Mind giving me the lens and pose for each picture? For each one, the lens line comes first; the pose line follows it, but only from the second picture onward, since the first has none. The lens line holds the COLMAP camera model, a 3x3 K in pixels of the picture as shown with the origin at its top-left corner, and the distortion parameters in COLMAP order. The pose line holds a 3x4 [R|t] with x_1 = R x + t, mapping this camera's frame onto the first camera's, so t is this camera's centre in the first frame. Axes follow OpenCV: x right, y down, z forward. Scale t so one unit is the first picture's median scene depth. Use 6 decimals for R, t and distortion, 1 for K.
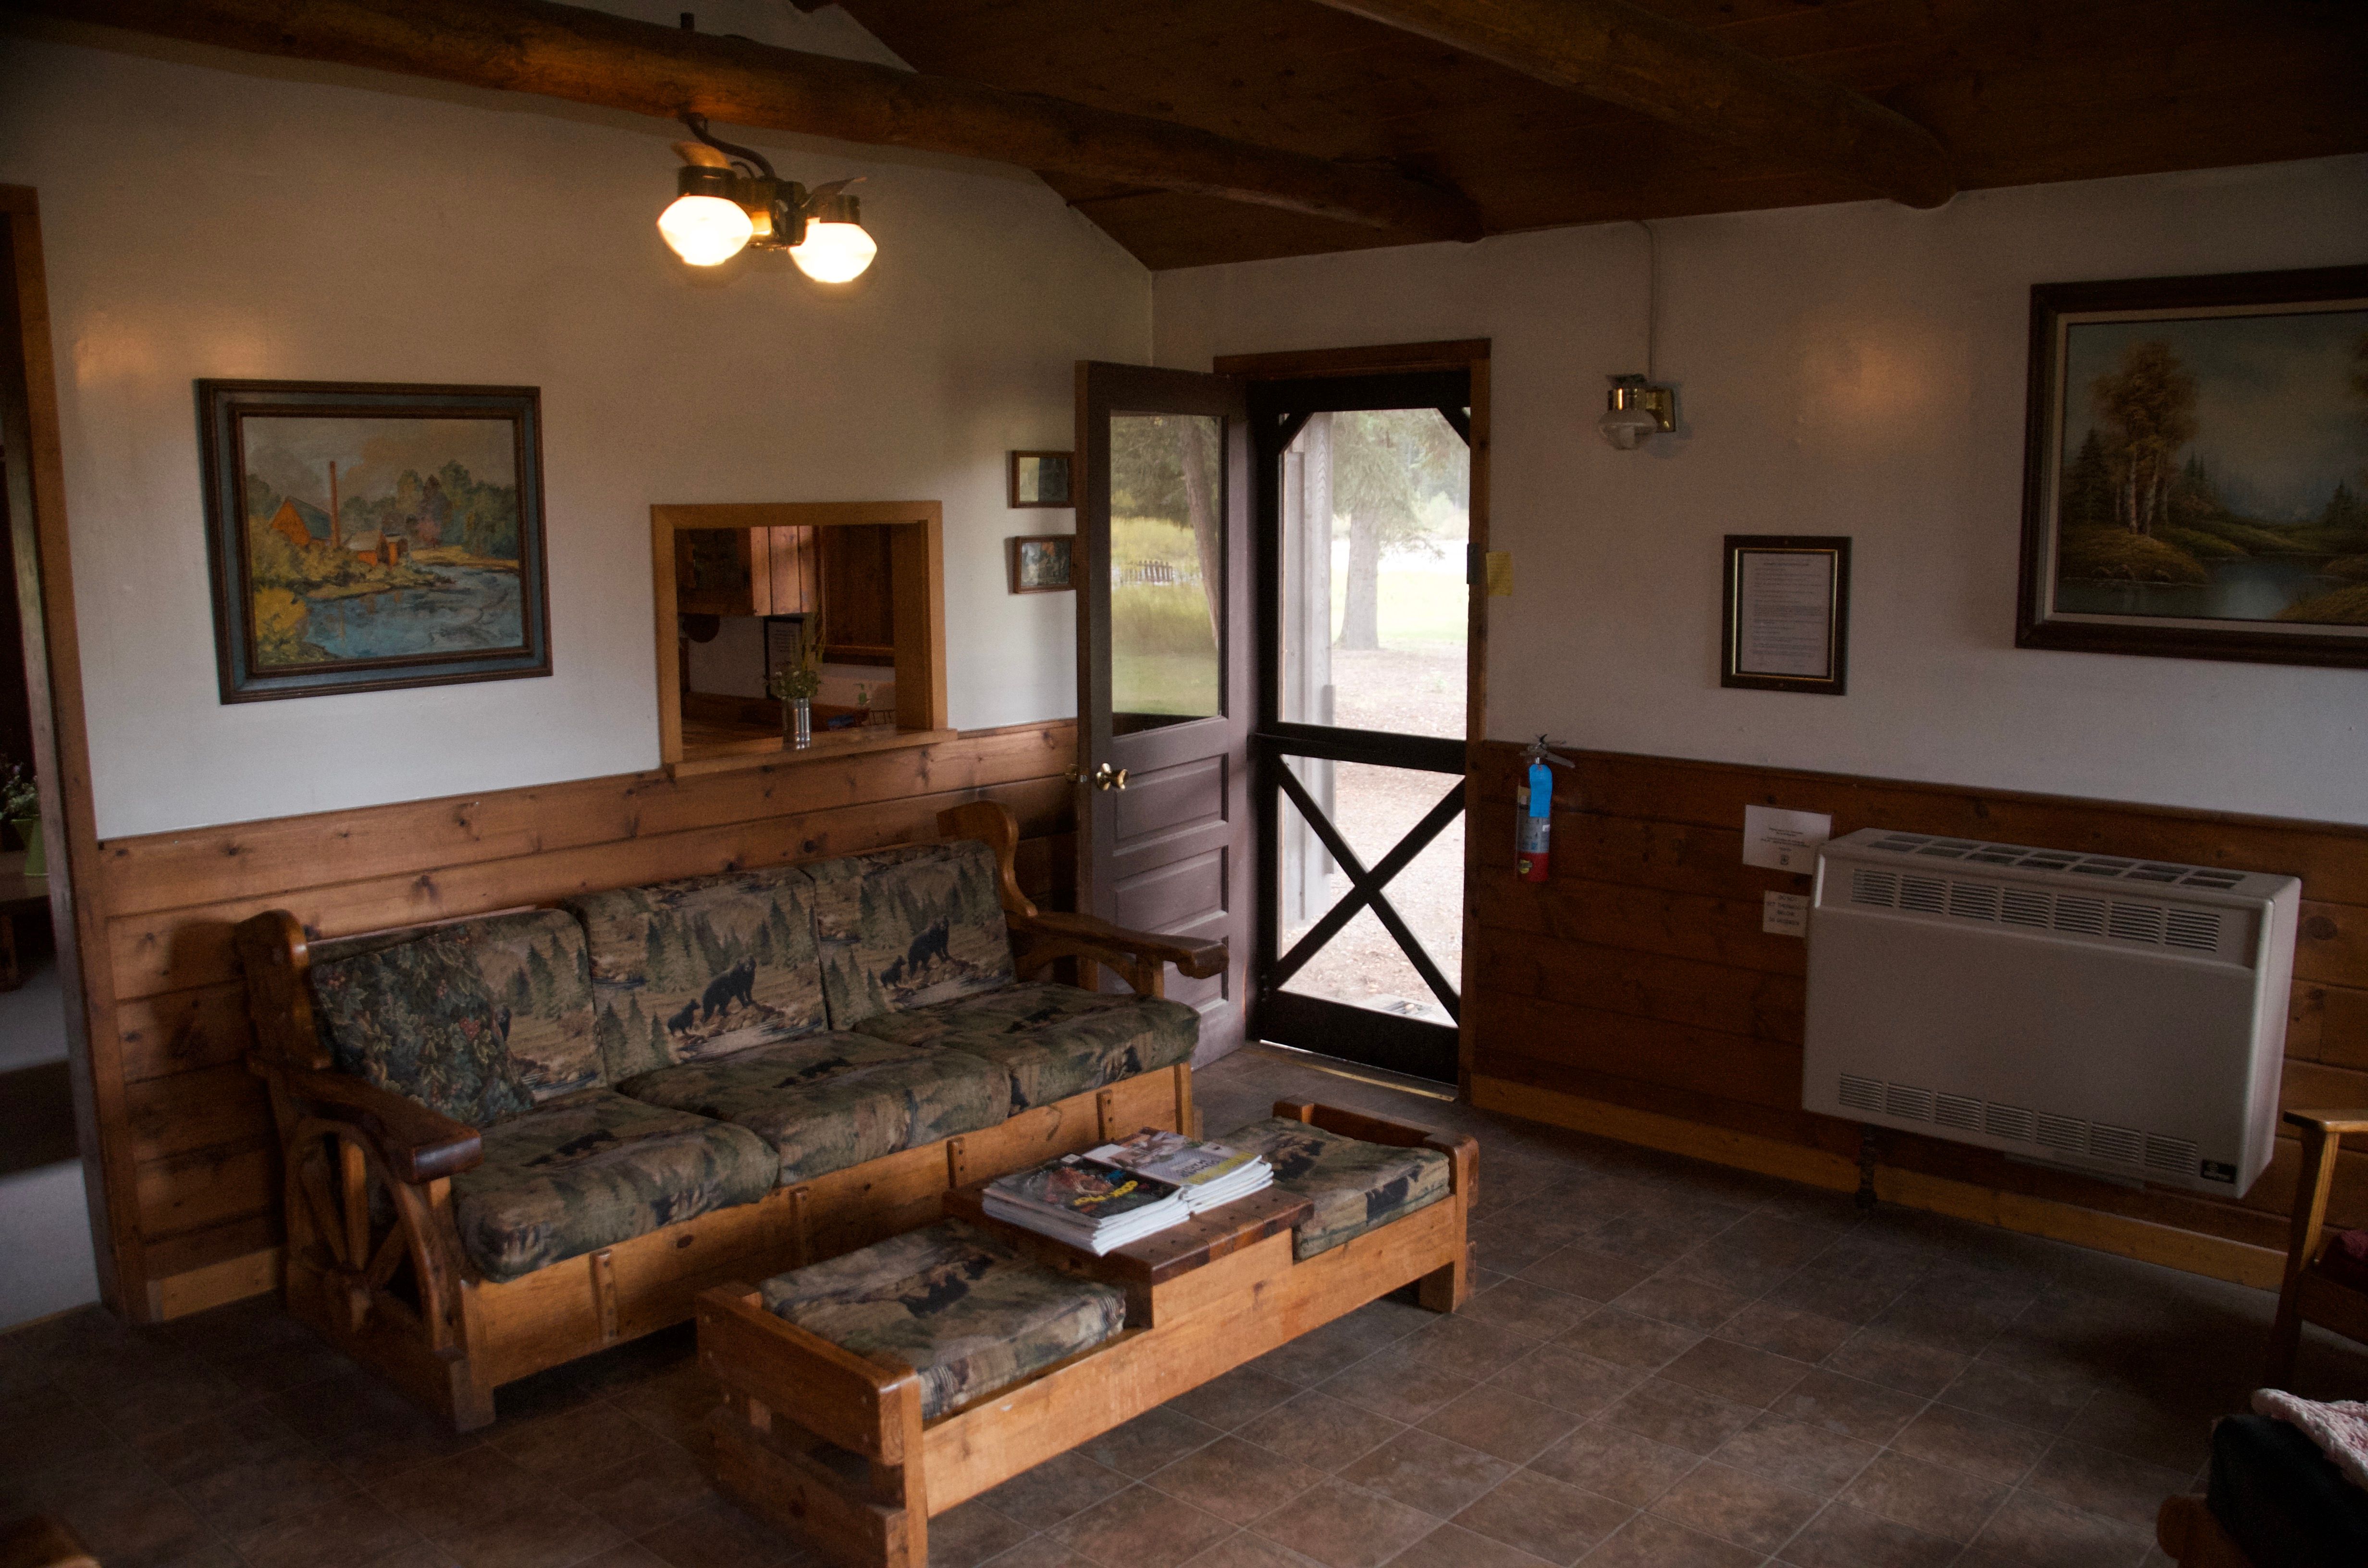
lens RADIAL K [[1890.2, 0, 1180.1], [0, 1890.2, 815.1], [0, 0, 1]] dist [-0.162488, 0.120776]
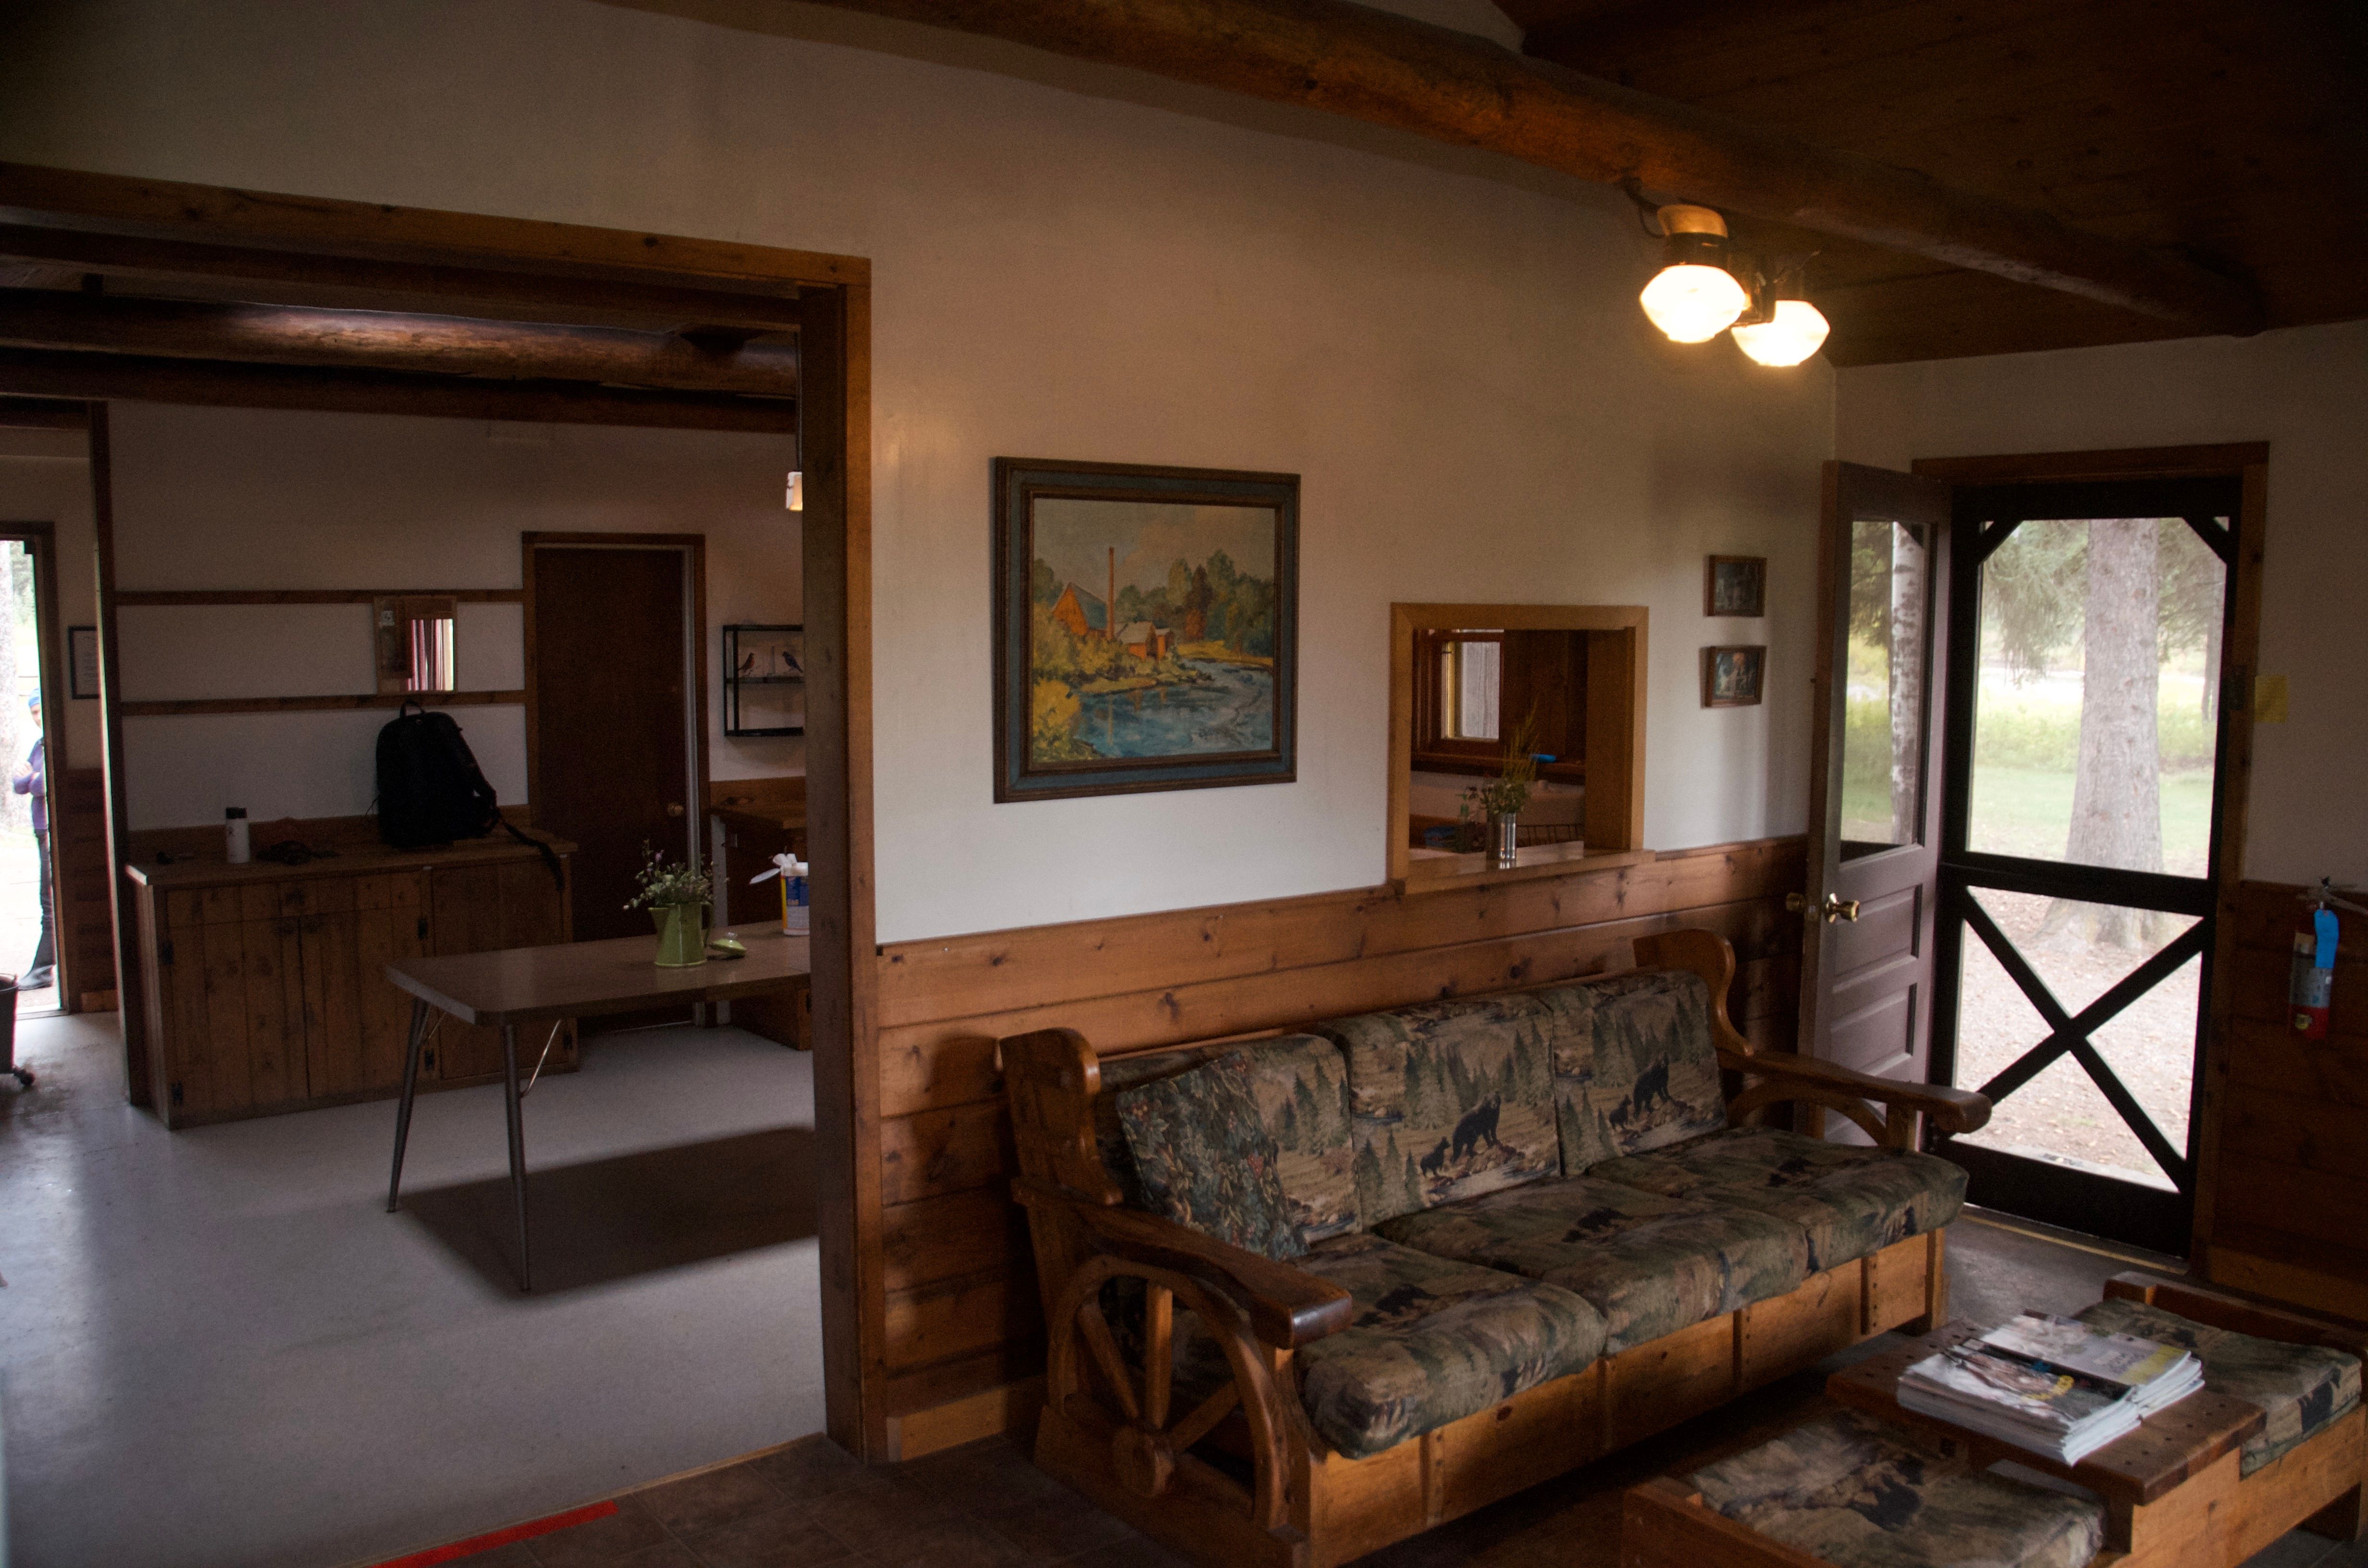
lens RADIAL K [[1890.2, 0, 1180.1], [0, 1890.2, 815.1], [0, 0, 1]] dist [-0.162488, 0.120776]
pose [[0.985369, 0.029075, -0.167937, -0.257762], [-0.038238, 0.997936, -0.051589, -0.008039], [0.166091, 0.057256, 0.984447, 0.061917]]
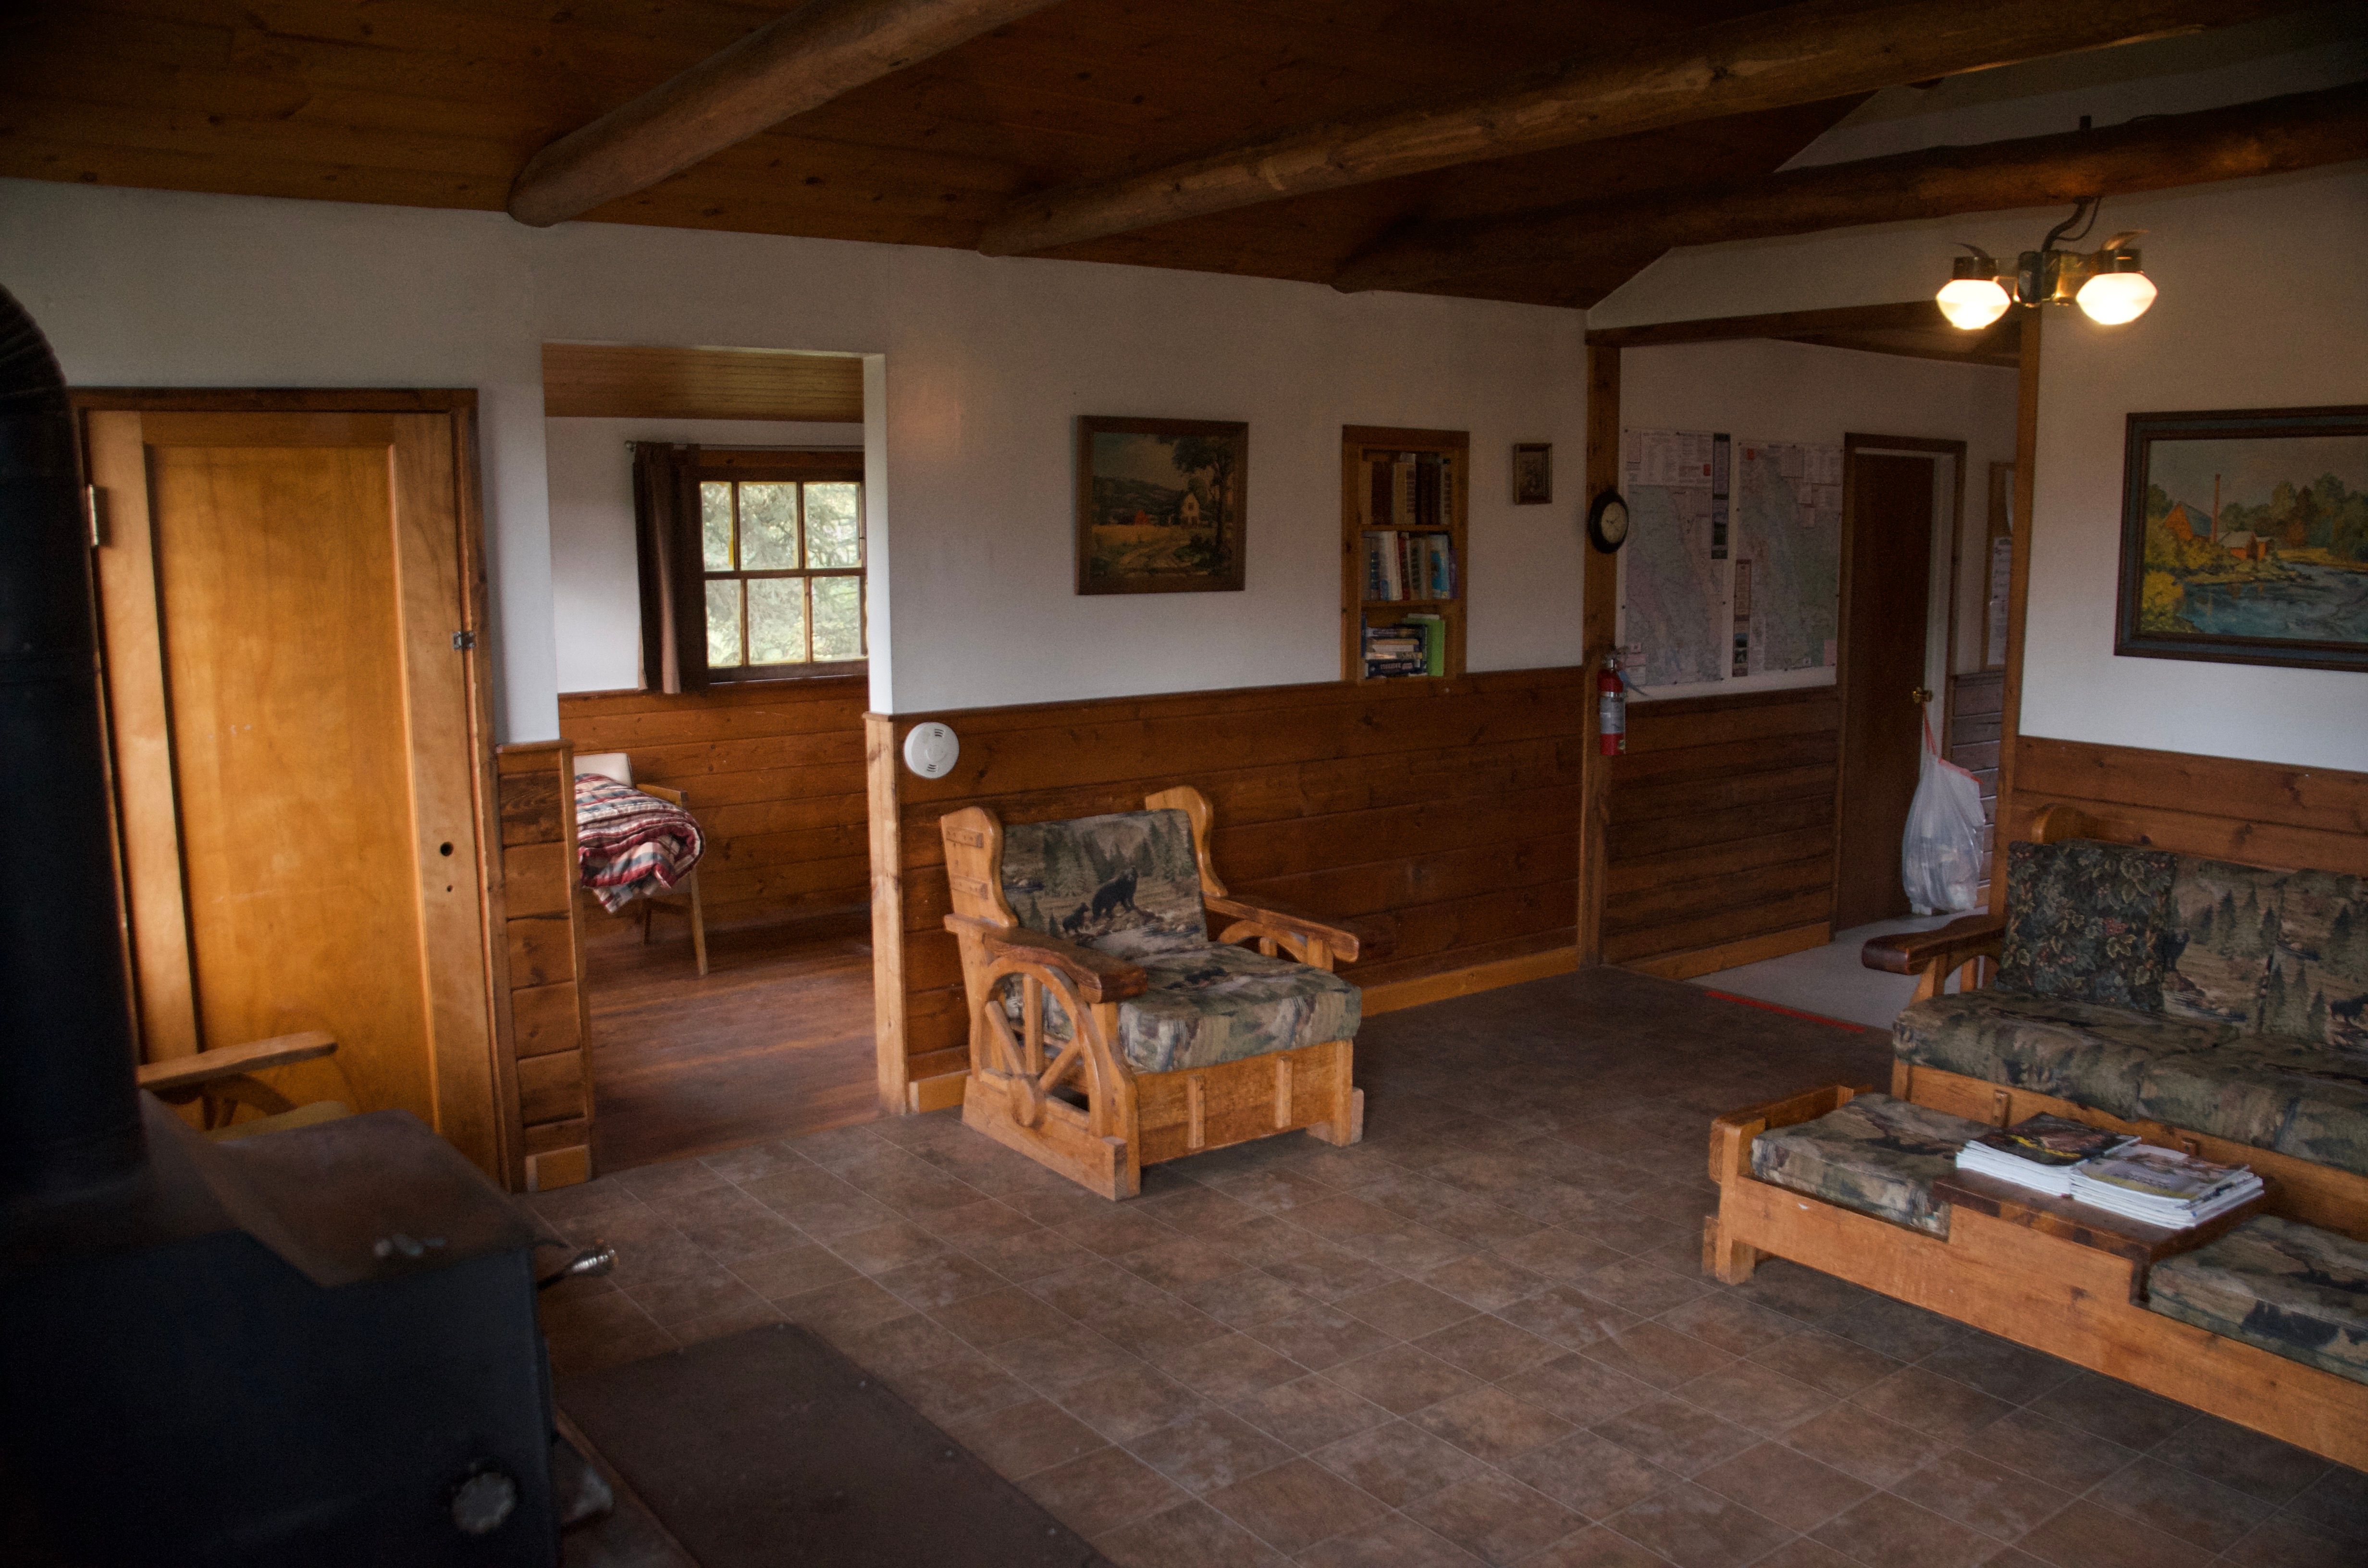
lens RADIAL K [[1890.2, 0, 1180.1], [0, 1890.2, 815.1], [0, 0, 1]] dist [-0.162488, 0.120776]
pose [[-0.189823, 0.161480, -0.968448, 0.881555], [-0.159603, 0.968187, 0.192720, -0.091416], [0.968759, 0.191150, -0.158012, 0.542100]]
